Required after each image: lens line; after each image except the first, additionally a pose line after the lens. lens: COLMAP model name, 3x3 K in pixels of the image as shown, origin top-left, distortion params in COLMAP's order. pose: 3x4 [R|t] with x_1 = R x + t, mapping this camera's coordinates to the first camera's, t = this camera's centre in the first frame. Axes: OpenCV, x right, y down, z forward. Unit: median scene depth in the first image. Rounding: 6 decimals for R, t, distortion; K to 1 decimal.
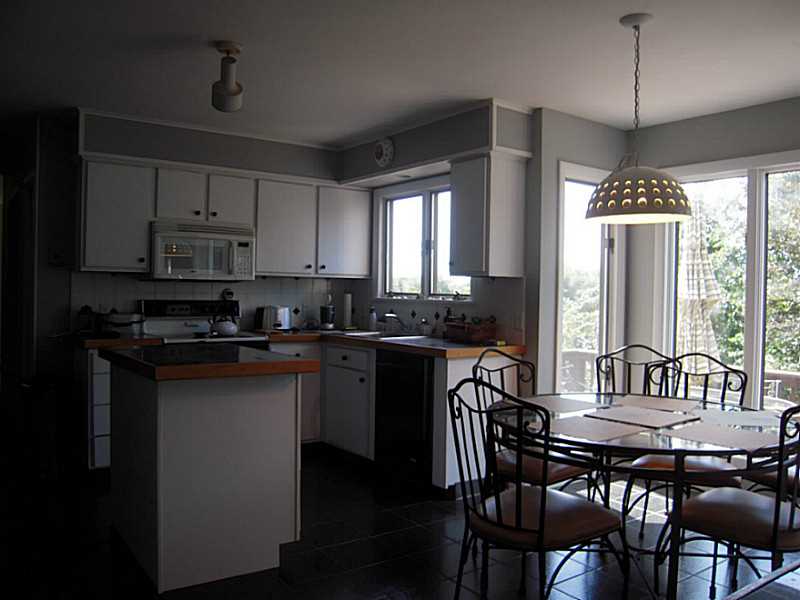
lens RADIAL K [[687.0, 0, 411.5], [0, 687.0, 299.7], [0, 0, 1]] dist [-0.087002, -0.003963]
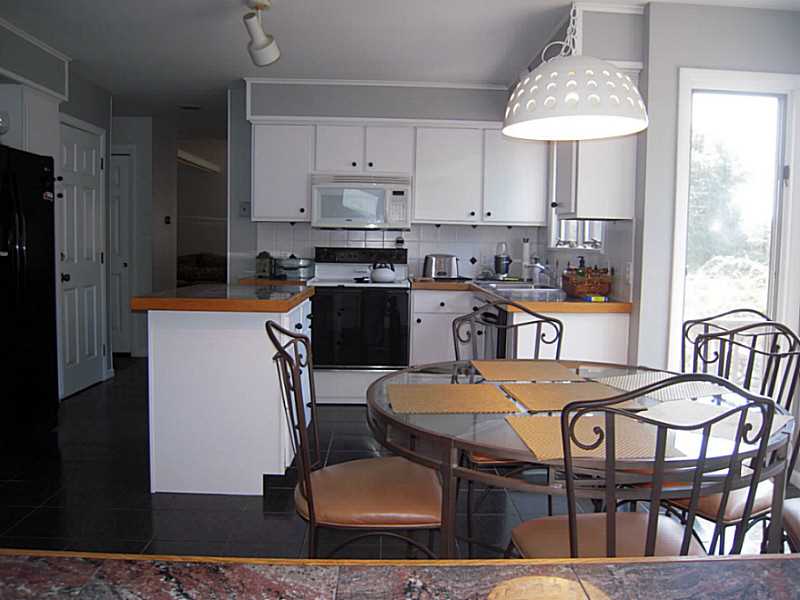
lens RADIAL K [[687.0, 0, 411.5], [0, 687.0, 299.7], [0, 0, 1]] dist [-0.087002, -0.003963]
pose [[0.822871, 0.046178, -0.566349, 0.370979], [-0.010383, 0.997748, 0.066266, 0.010368], [0.568134, -0.048648, 0.821497, 0.172276]]
